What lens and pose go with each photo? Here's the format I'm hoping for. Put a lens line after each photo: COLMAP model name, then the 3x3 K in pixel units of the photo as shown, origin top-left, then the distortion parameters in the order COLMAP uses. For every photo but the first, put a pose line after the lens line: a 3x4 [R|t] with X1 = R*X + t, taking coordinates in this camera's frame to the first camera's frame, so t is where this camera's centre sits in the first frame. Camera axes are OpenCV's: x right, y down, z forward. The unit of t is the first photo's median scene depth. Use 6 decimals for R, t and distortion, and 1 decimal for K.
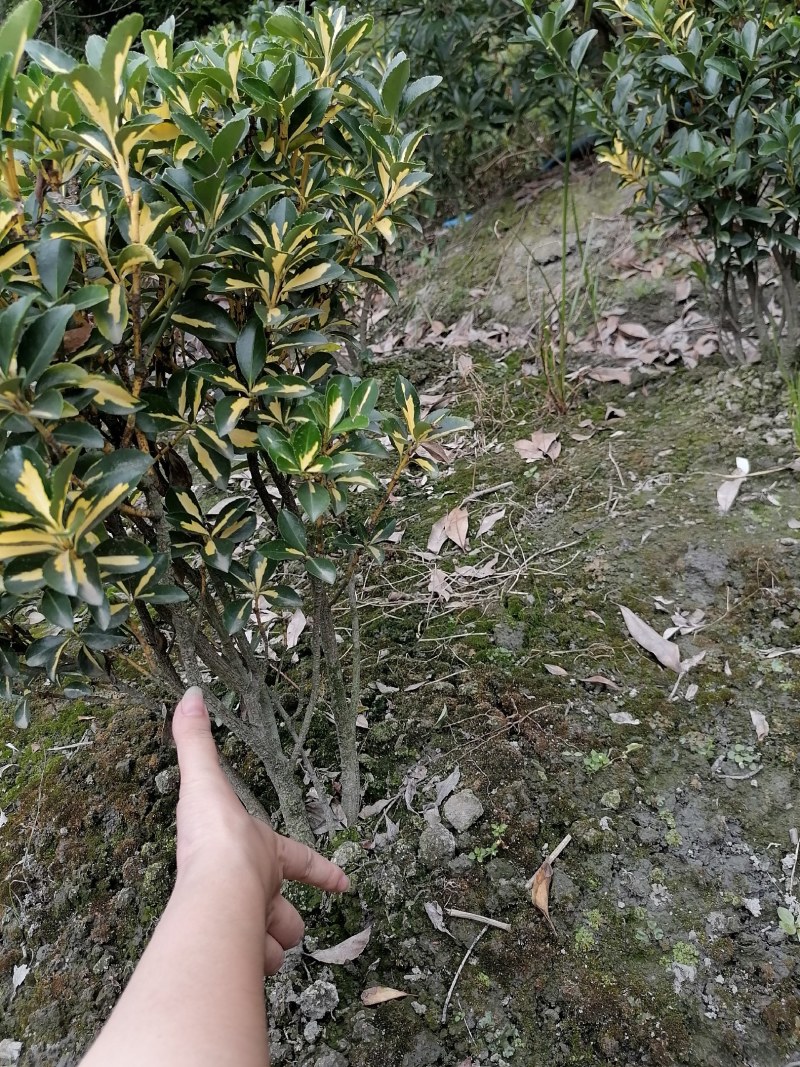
lens RADIAL K [[784.4, 0, 400.0], [0, 784.4, 533.5], [0, 0, 1]] dist [0.060023, -0.078876]
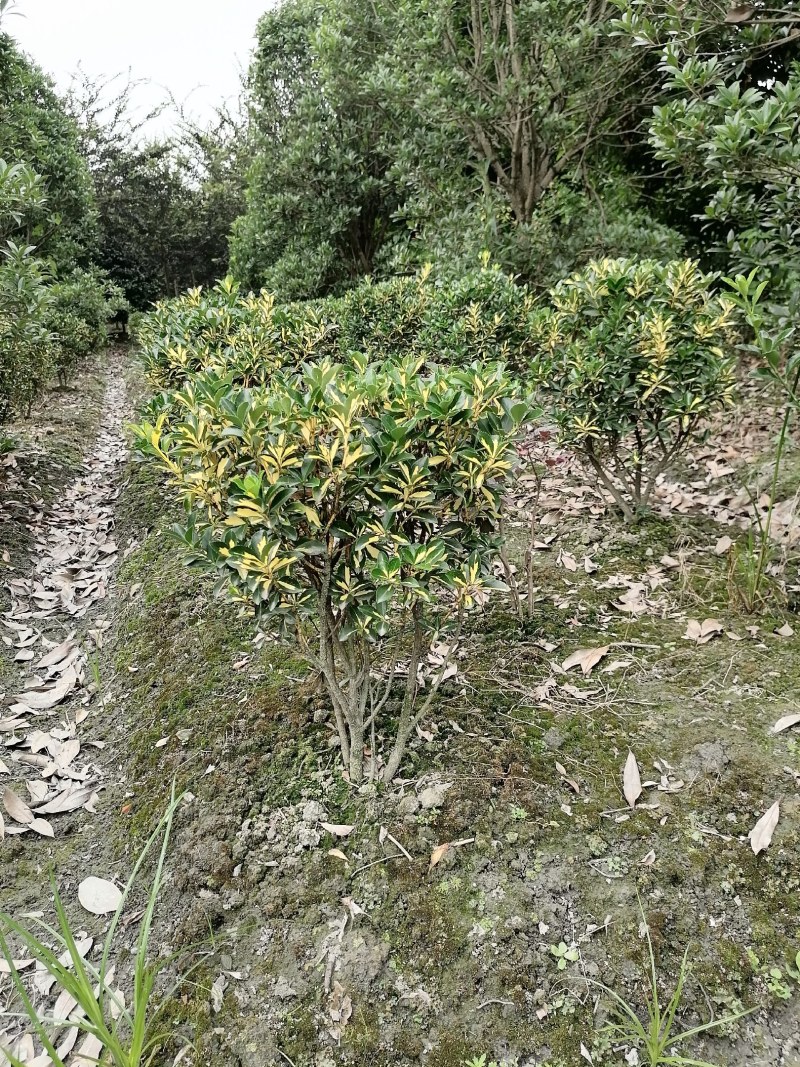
lens RADIAL K [[761.9, 0, 418.2], [0, 761.9, 539.9], [0, 0, 1]] dist [0.057470, -0.071195]
pose [[0.835066, 0.344626, -0.428833, 0.443943], [-0.381207, 0.924490, 0.000631, -0.118798], [0.396669, 0.162948, 0.903383, -0.459525]]
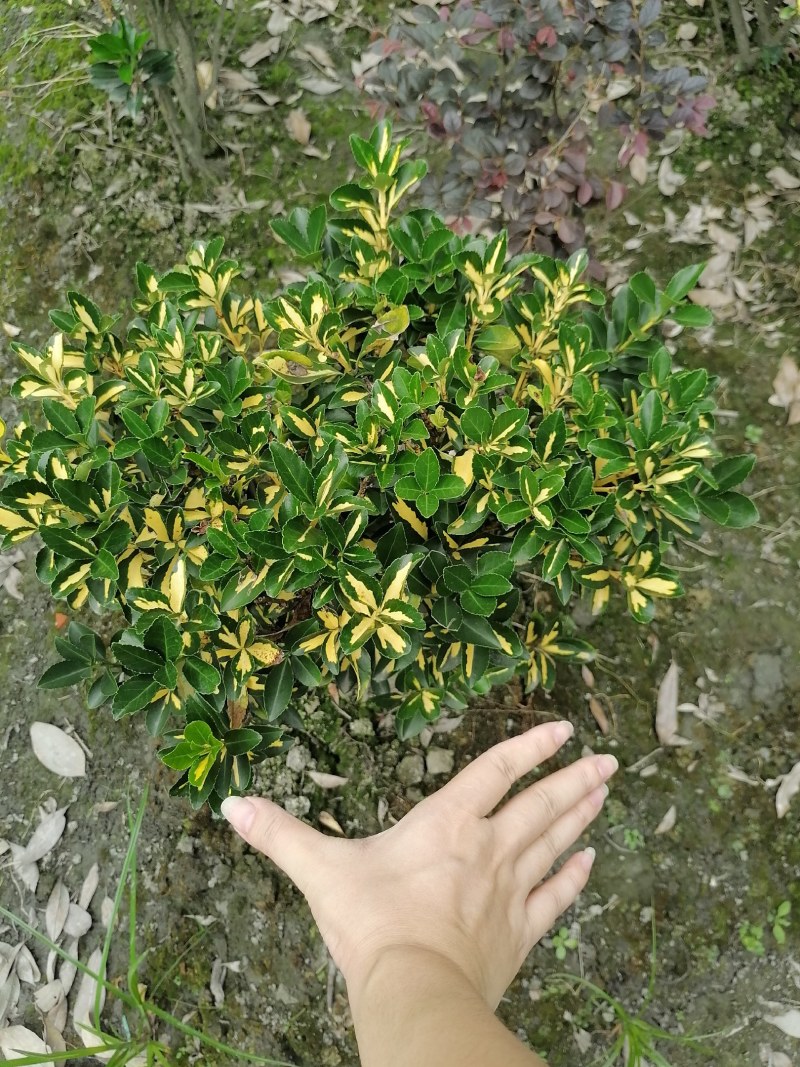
lens RADIAL K [[784.4, 0, 400.0], [0, 784.4, 533.5], [0, 0, 1]] dist [0.060023, -0.078876]
pose [[0.813024, 0.581731, 0.024083, -0.197754], [-0.461209, 0.618235, 0.636453, -0.613721], [0.355356, -0.528559, 0.770939, 0.061278]]
